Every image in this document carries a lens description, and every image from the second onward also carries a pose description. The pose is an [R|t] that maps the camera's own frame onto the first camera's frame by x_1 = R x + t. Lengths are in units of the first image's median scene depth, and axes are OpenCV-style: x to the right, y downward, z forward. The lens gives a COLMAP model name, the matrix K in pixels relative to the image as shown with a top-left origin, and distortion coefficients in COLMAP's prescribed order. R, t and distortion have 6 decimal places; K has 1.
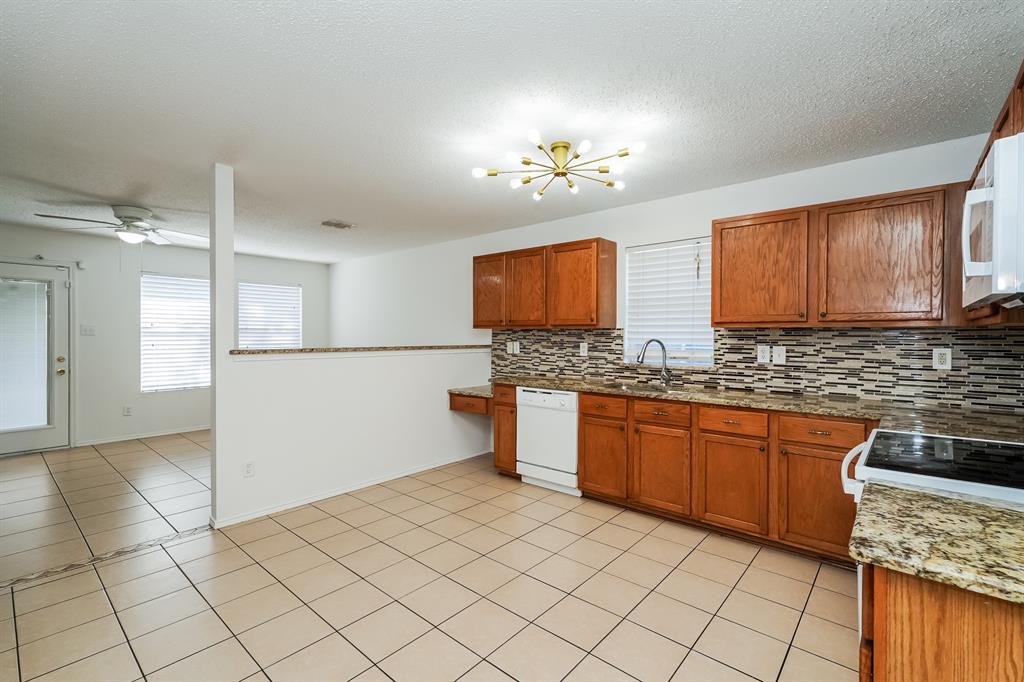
lens RADIAL K [[455.5, 0, 515.0], [0, 455.5, 337.6], [0, 0, 1]] dist [0.003008, 0.000390]
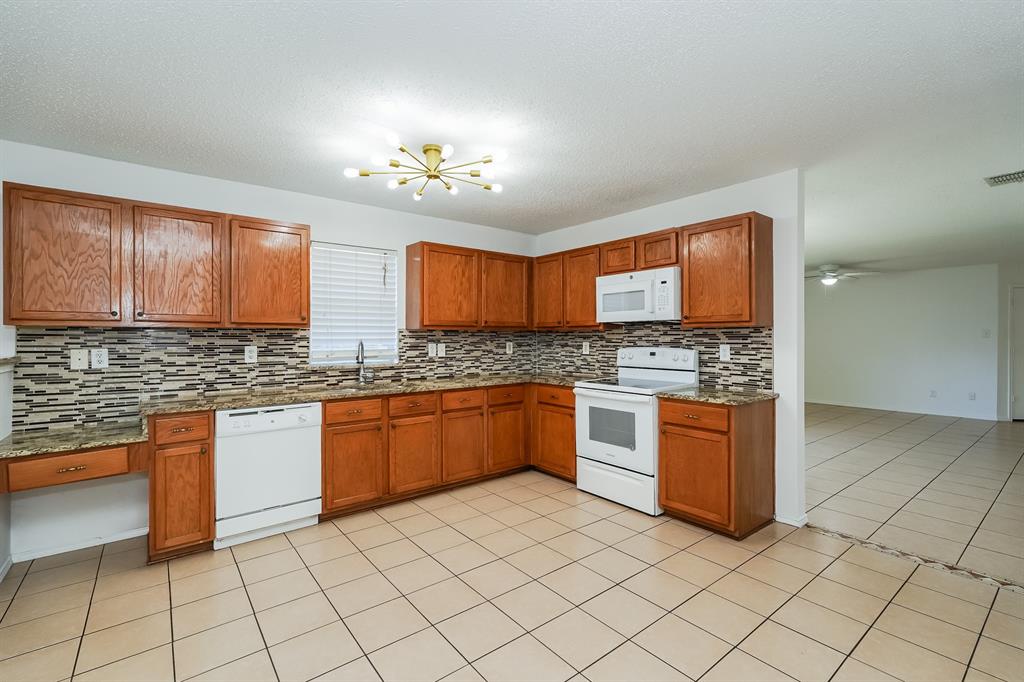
lens RADIAL K [[455.5, 0, 515.2], [0, 455.5, 336.7], [0, 0, 1]] dist [0.003008, 0.000390]
pose [[0.189344, -0.006305, 0.981891, -0.658676], [0.010148, 0.999939, 0.004464, -0.004822], [-0.981858, 0.009119, 0.189397, 0.482478]]
